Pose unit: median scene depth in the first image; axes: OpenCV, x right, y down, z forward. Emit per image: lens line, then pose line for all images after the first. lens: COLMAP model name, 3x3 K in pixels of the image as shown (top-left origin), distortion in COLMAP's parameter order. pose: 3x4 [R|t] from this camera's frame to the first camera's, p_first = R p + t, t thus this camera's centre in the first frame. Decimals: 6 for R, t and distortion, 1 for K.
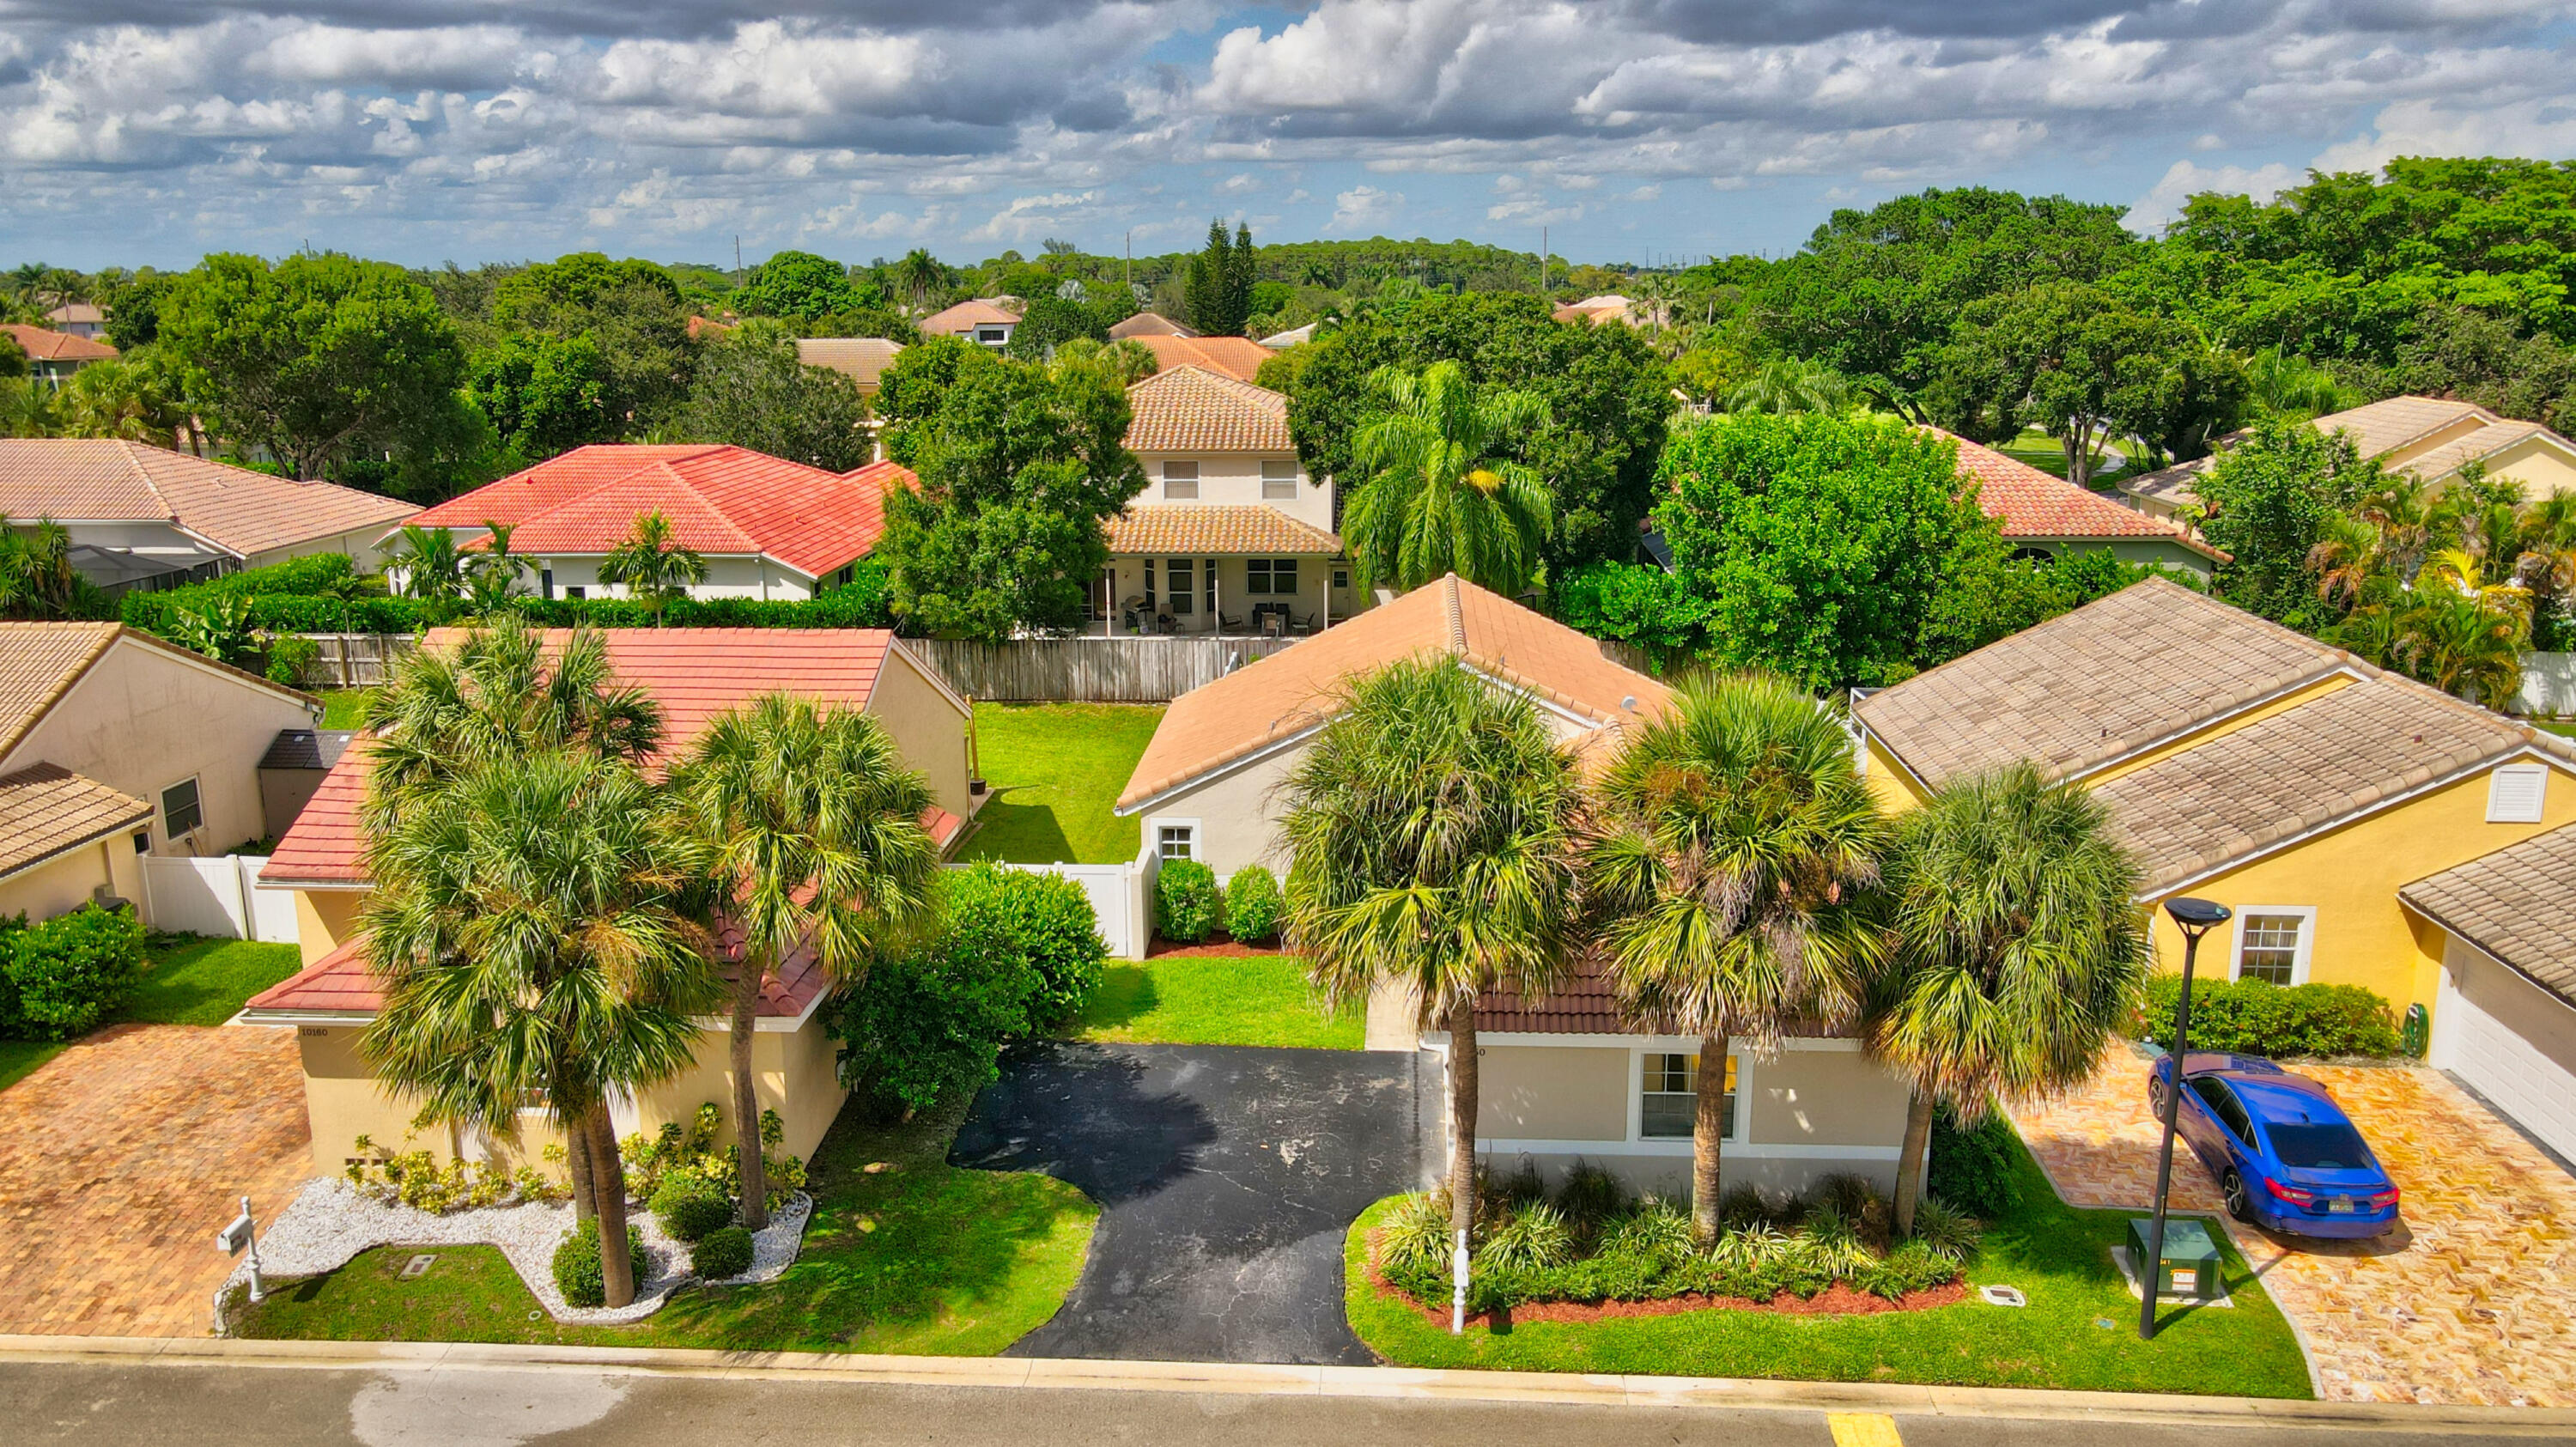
lens RADIAL K [[1901.6, 0, 1276.6], [0, 1901.6, 724.8], [0, 0, 1]] dist [-0.008247, 0.035055]
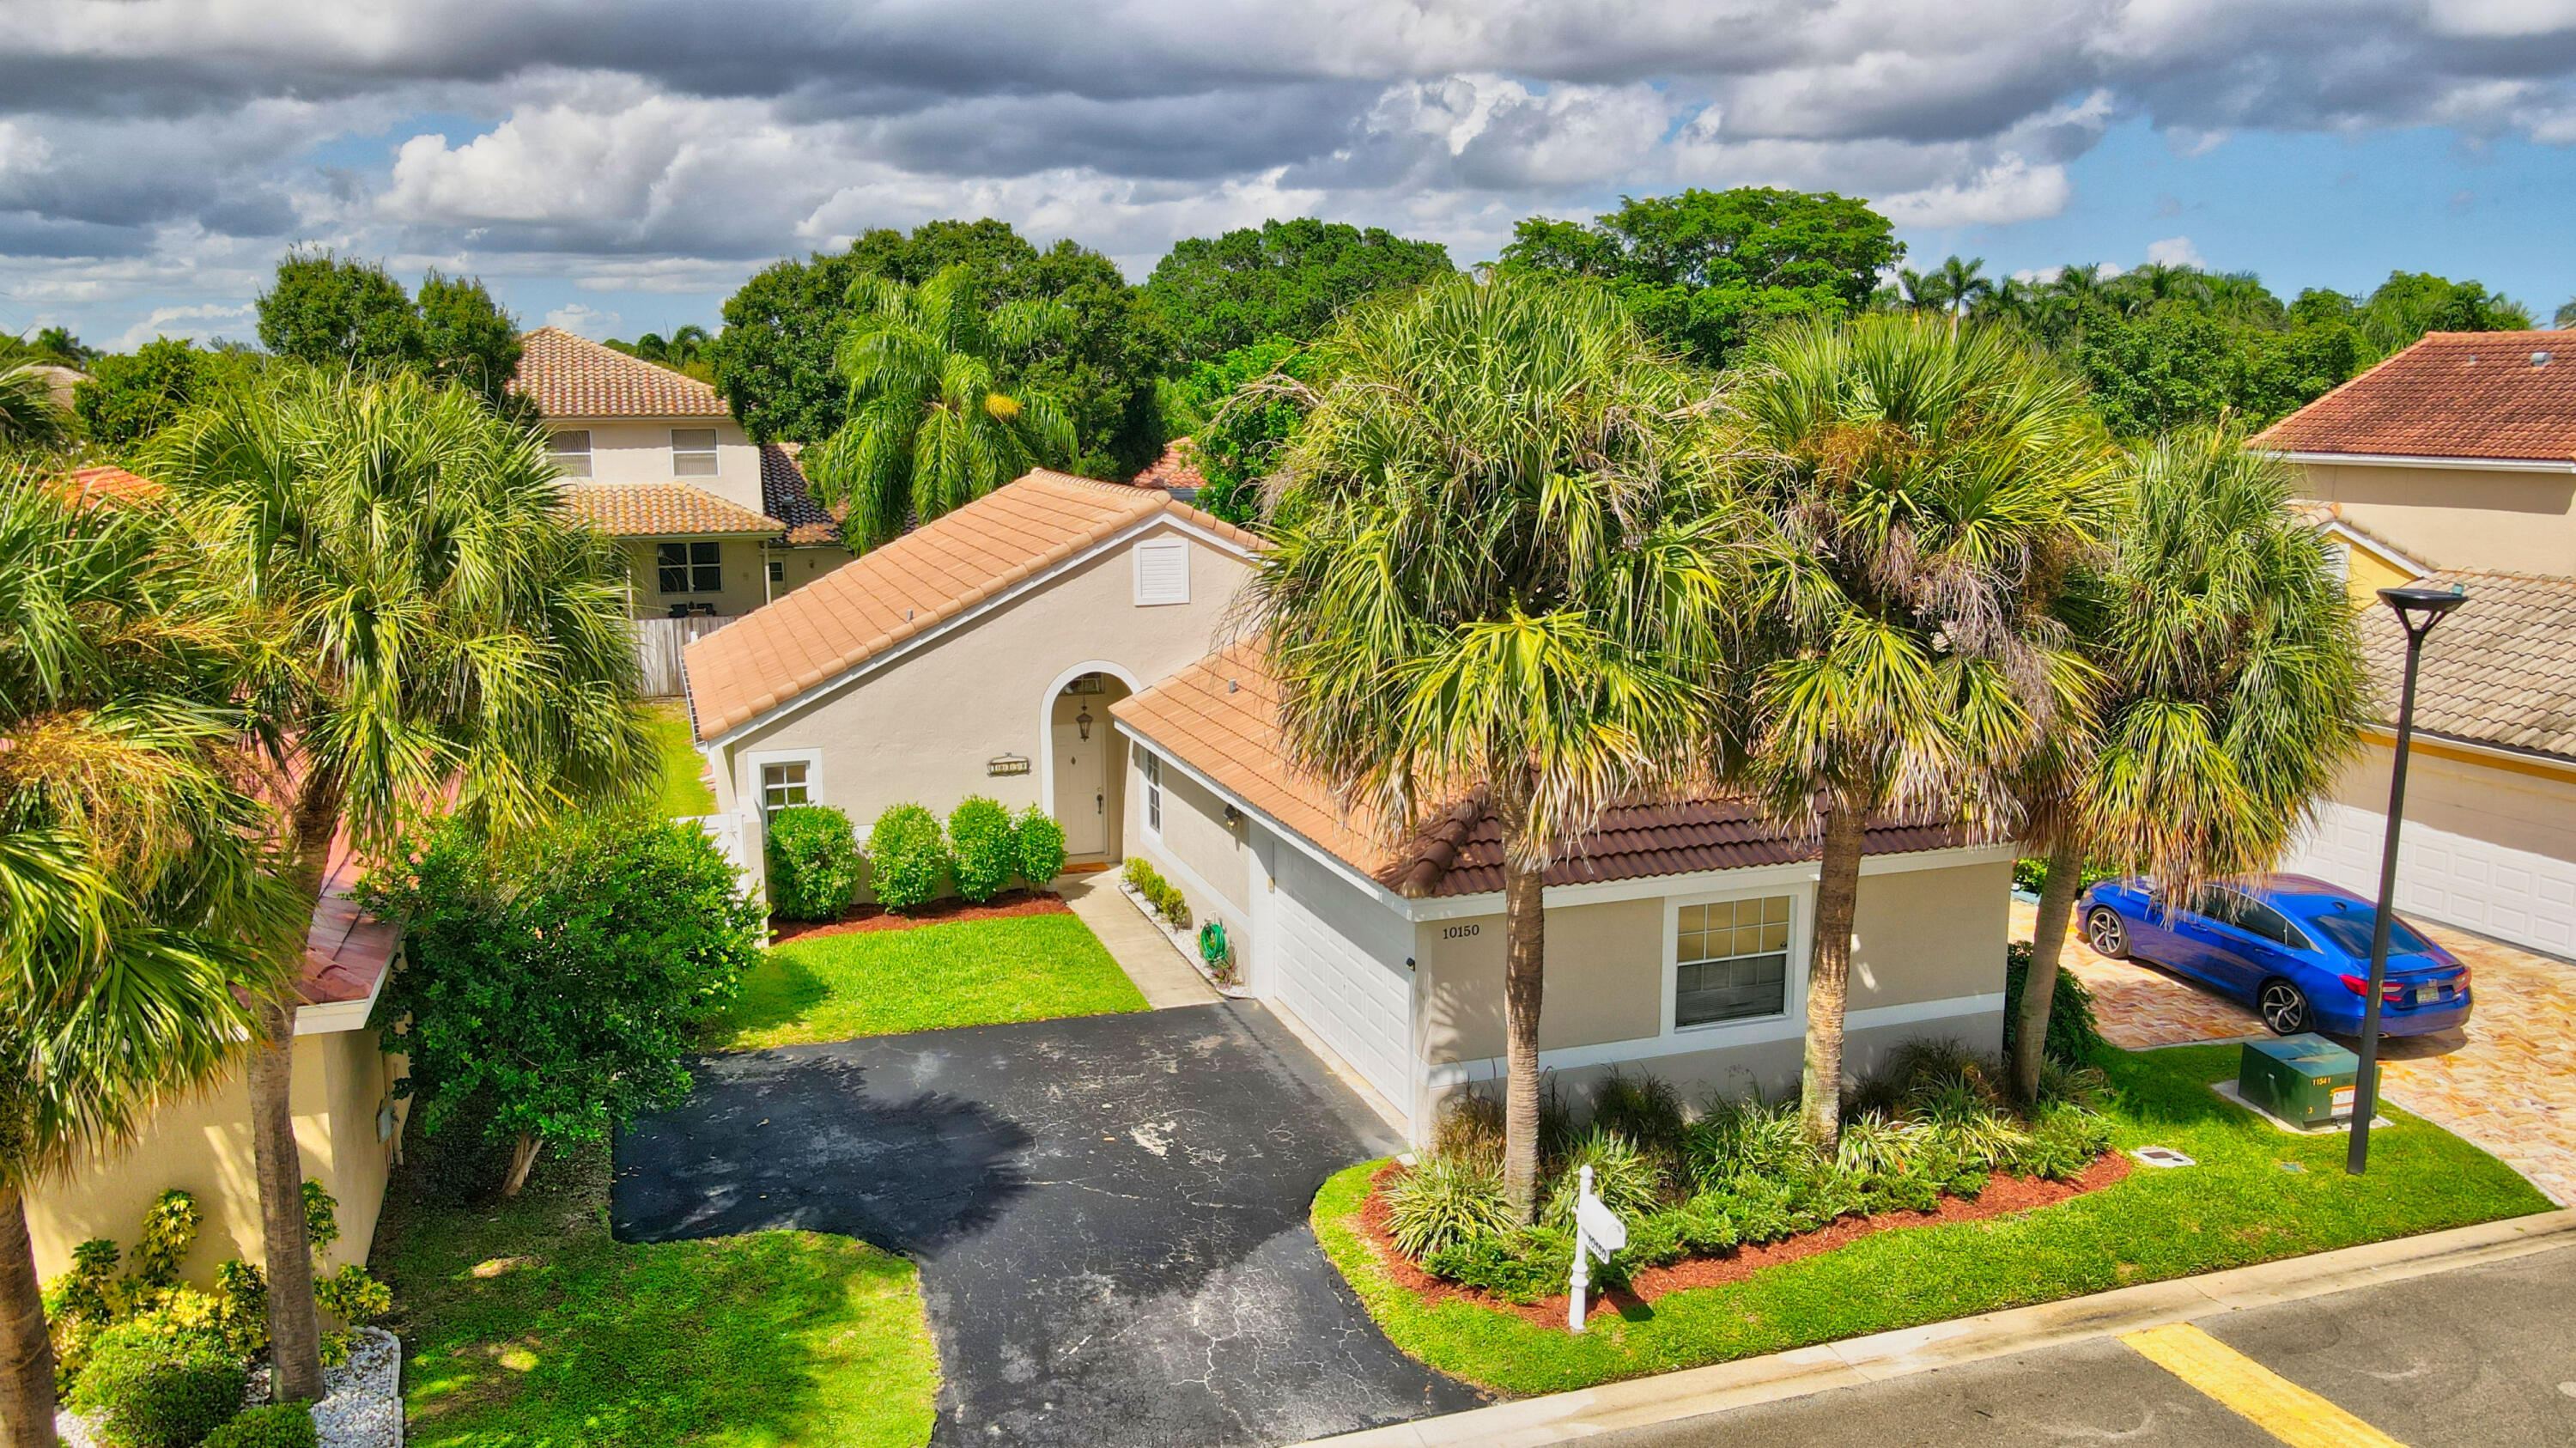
lens RADIAL K [[1899.5, 0, 1272.1], [0, 1899.5, 724.3], [0, 0, 1]] dist [-0.014326, 0.049952]
pose [[0.925485, -0.064612, 0.373232, -0.181405], [0.086998, 0.995261, -0.043429, 0.105042], [-0.368658, 0.072663, 0.926721, 0.334826]]
